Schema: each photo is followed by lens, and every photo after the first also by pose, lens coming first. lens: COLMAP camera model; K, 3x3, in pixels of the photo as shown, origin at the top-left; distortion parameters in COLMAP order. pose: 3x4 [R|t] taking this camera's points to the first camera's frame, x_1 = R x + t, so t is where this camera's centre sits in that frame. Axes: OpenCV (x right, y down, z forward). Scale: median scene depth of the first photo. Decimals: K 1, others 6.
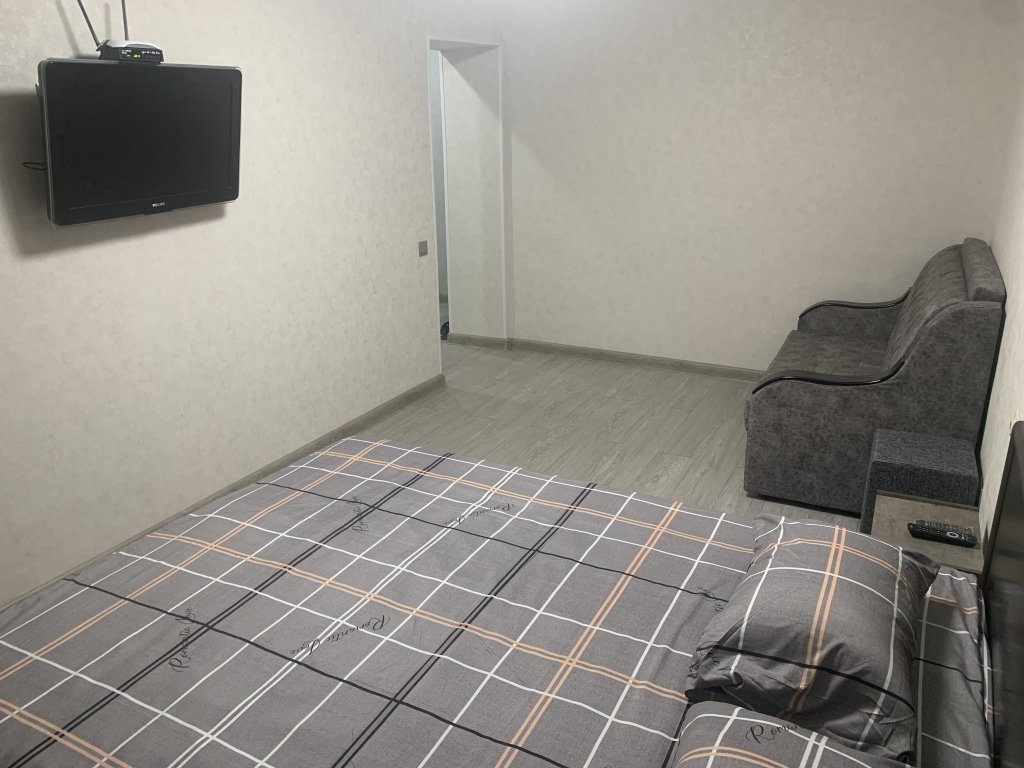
lens RADIAL K [[783.9, 0, 520.4], [0, 783.9, 366.7], [0, 0, 1]] dist [0.035085, -0.052576]
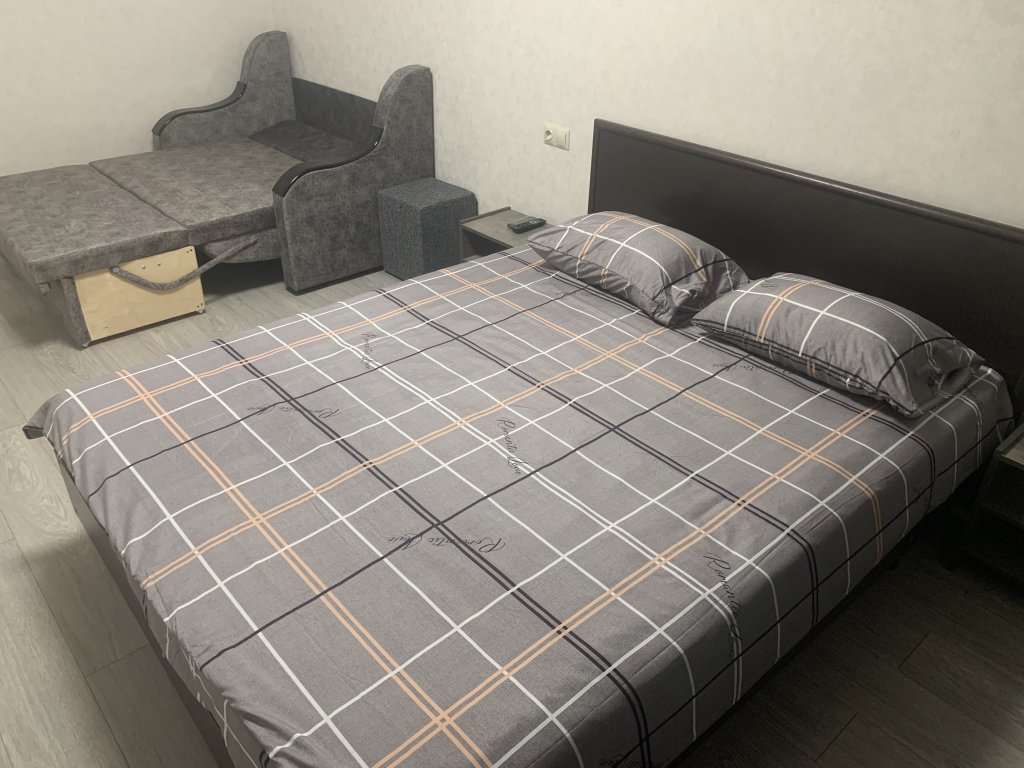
lens RADIAL K [[783.9, 0, 509.8], [0, 783.9, 378.0], [0, 0, 1]] dist [0.035085, -0.052576]
pose [[0.369262, -0.470472, 0.801437, -0.717267], [0.274774, 0.879101, 0.389462, -0.104038], [-0.887775, 0.076401, 0.453892, 0.358363]]
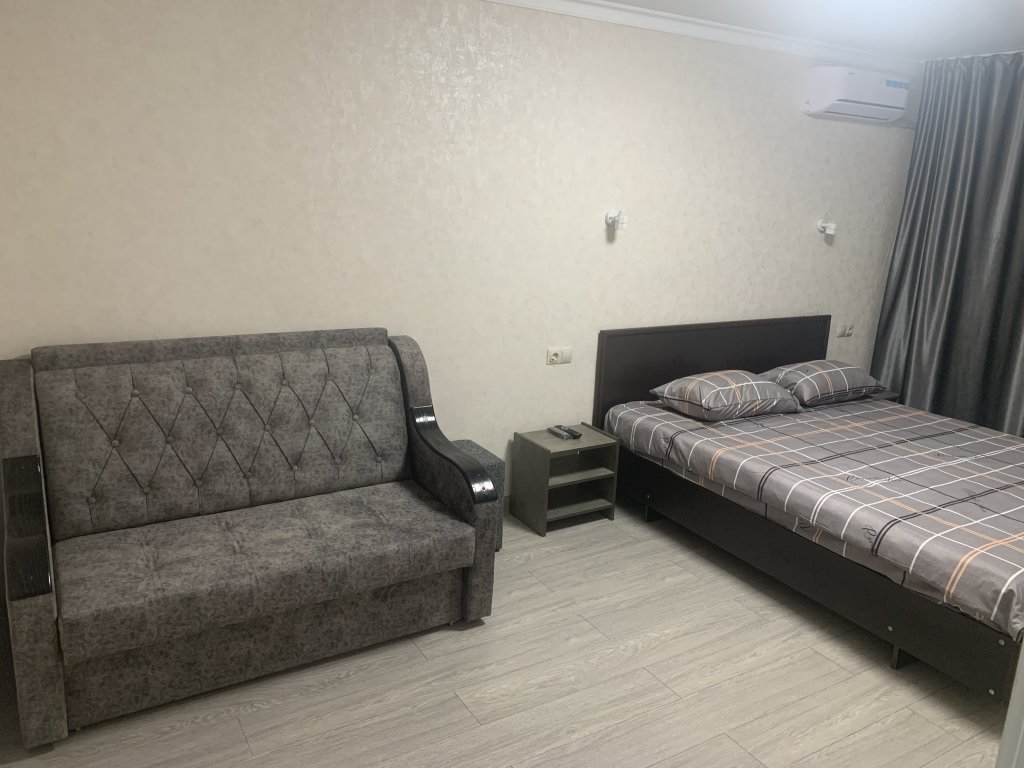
lens RADIAL K [[783.9, 0, 510.1], [0, 783.9, 377.6], [0, 0, 1]] dist [0.035085, -0.052576]
pose [[-0.848951, -0.157808, 0.504359, -0.162662], [0.124960, 0.867368, 0.481724, -0.641588], [-0.513485, 0.471985, -0.716633, 2.017938]]
